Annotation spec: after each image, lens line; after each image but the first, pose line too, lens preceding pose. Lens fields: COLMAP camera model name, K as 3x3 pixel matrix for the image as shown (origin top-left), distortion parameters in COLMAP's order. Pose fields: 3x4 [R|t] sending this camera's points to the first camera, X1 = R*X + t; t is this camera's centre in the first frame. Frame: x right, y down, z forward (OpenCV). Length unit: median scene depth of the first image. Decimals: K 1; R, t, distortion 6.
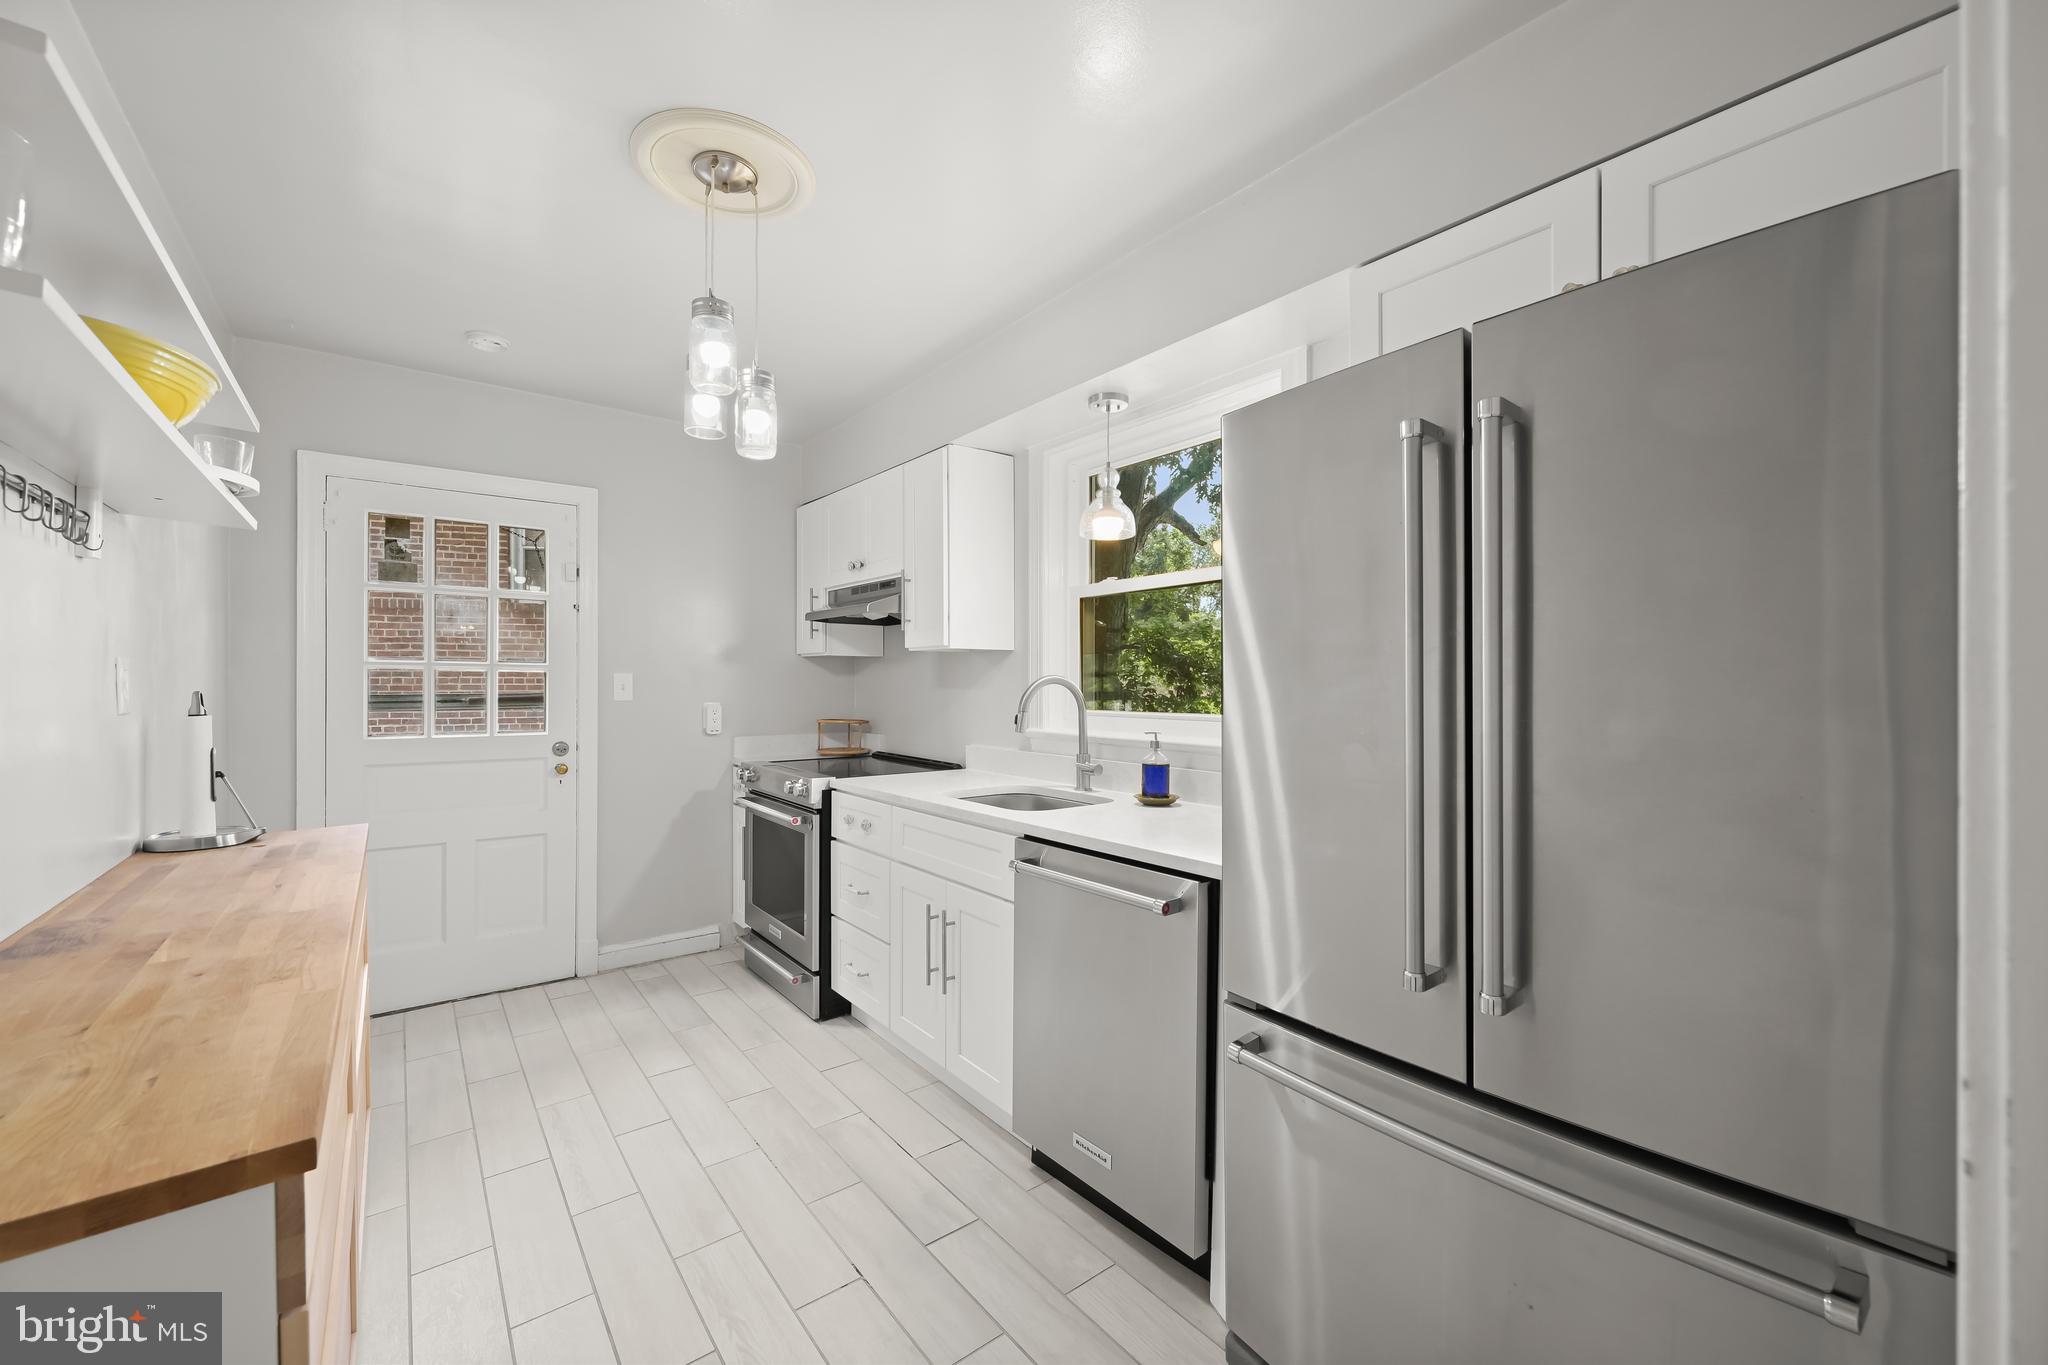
lens RADIAL K [[797.9, 0, 1024.7], [0, 797.9, 684.0], [0, 0, 1]] dist [-0.002353, -0.000086]
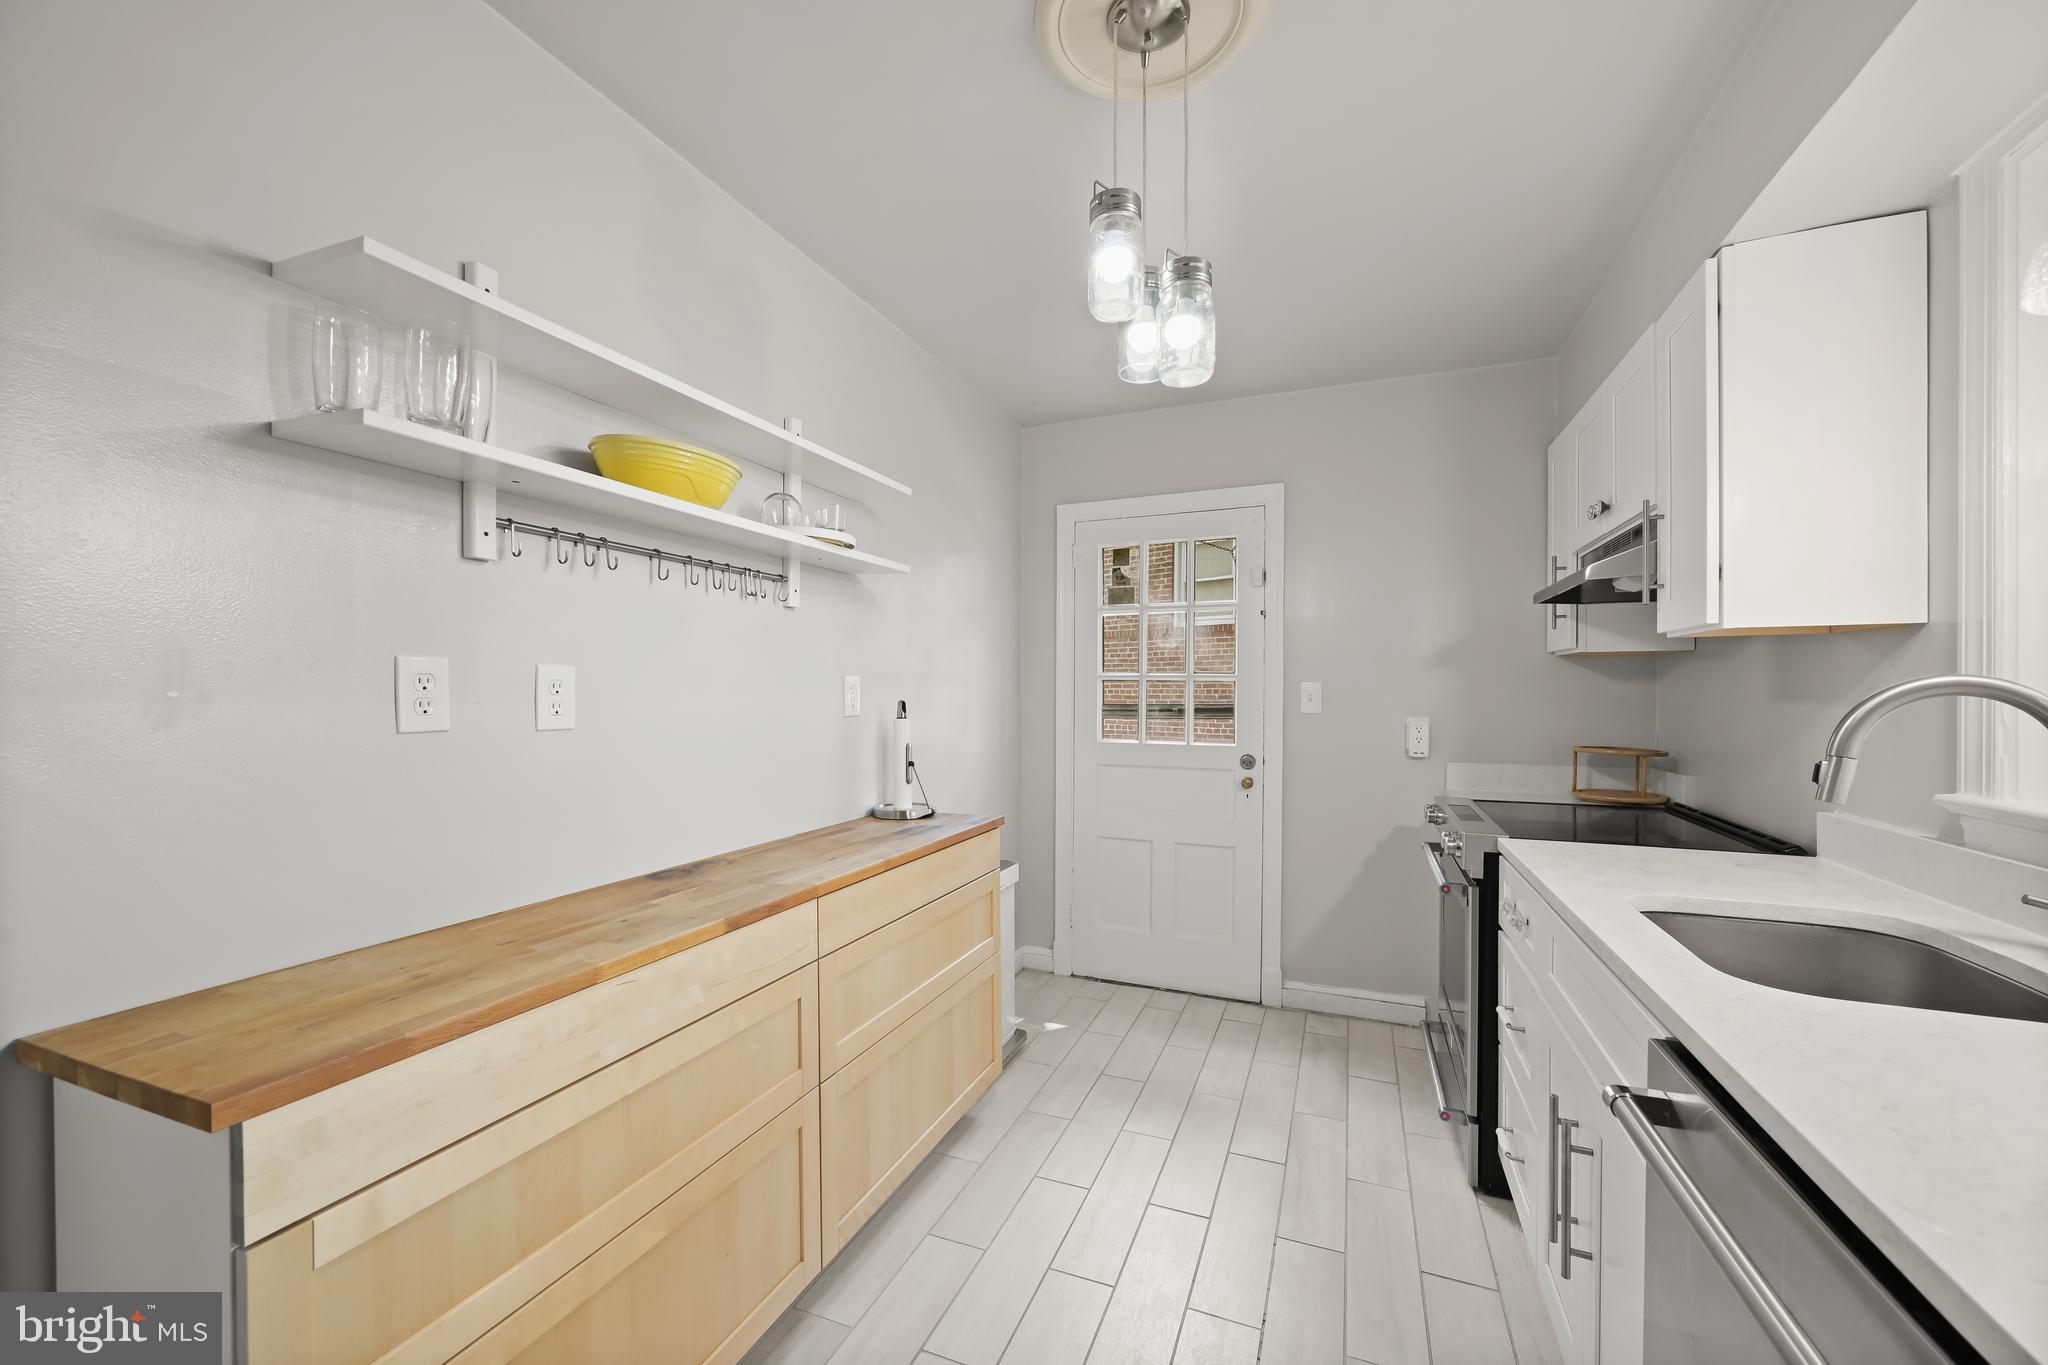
lens RADIAL K [[797.9, 0, 1023.7], [0, 797.9, 695.4], [0, 0, 1]] dist [-0.002353, -0.000086]
pose [[0.487683, 0.001307, -0.873020, 0.135926], [-0.000249, 0.999999, 0.001358, -0.000187], [0.873021, -0.000445, 0.487683, 0.315740]]
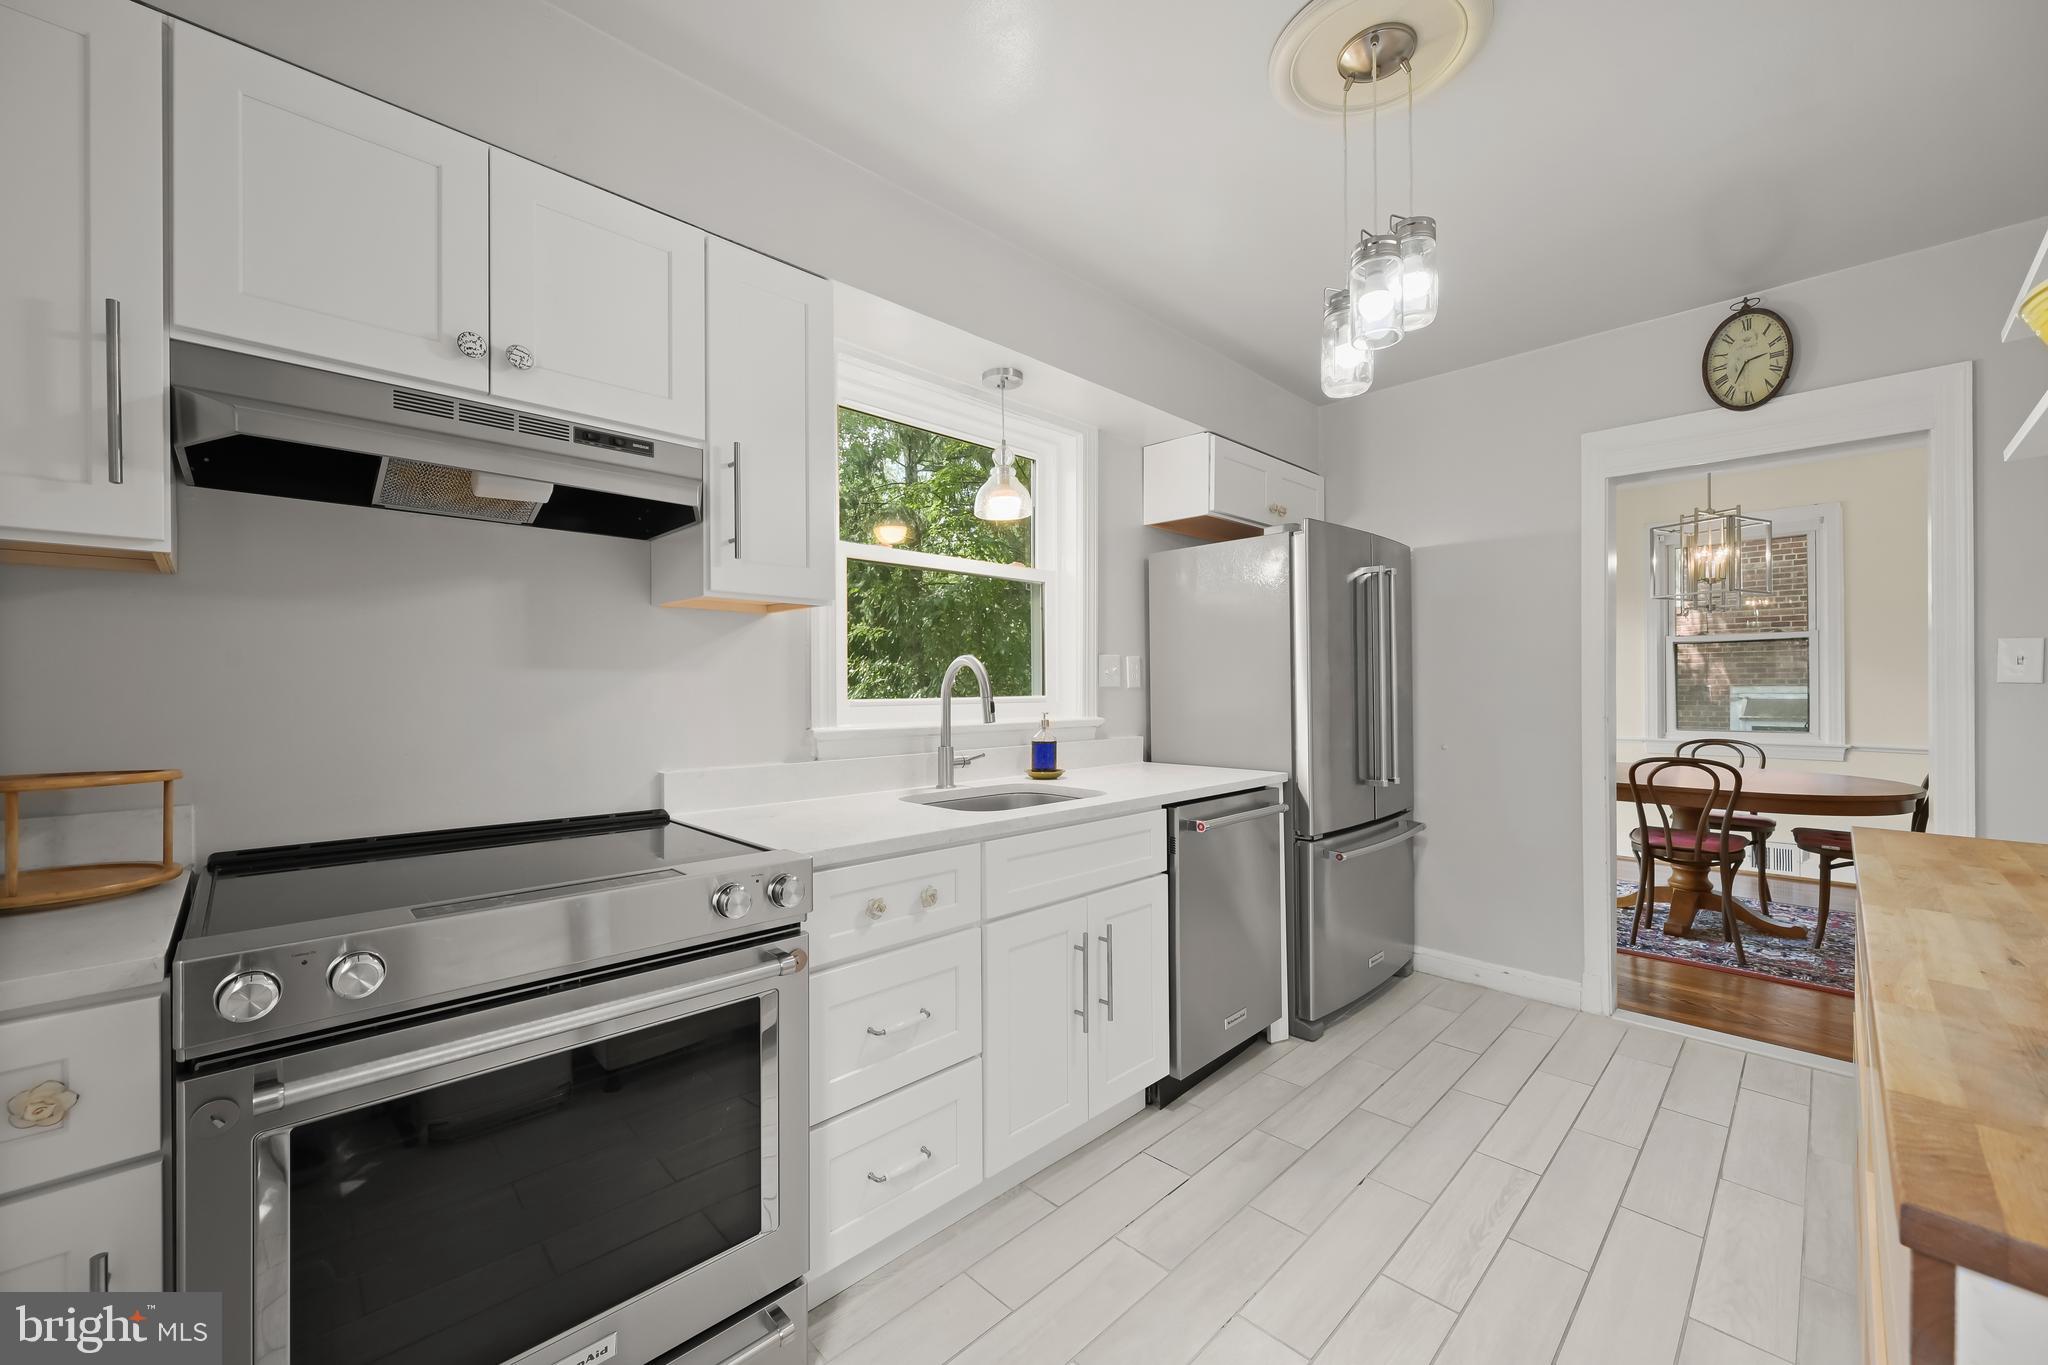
lens RADIAL K [[797.9, 0, 1024.8], [0, 797.9, 682.4], [0, 0, 1]] dist [-0.002353, -0.000086]
pose [[-0.109289, 0.004236, 0.994001, -0.675567], [0.002670, 0.999989, -0.003968, 0.017230], [-0.994006, 0.002221, -0.109299, 0.841425]]
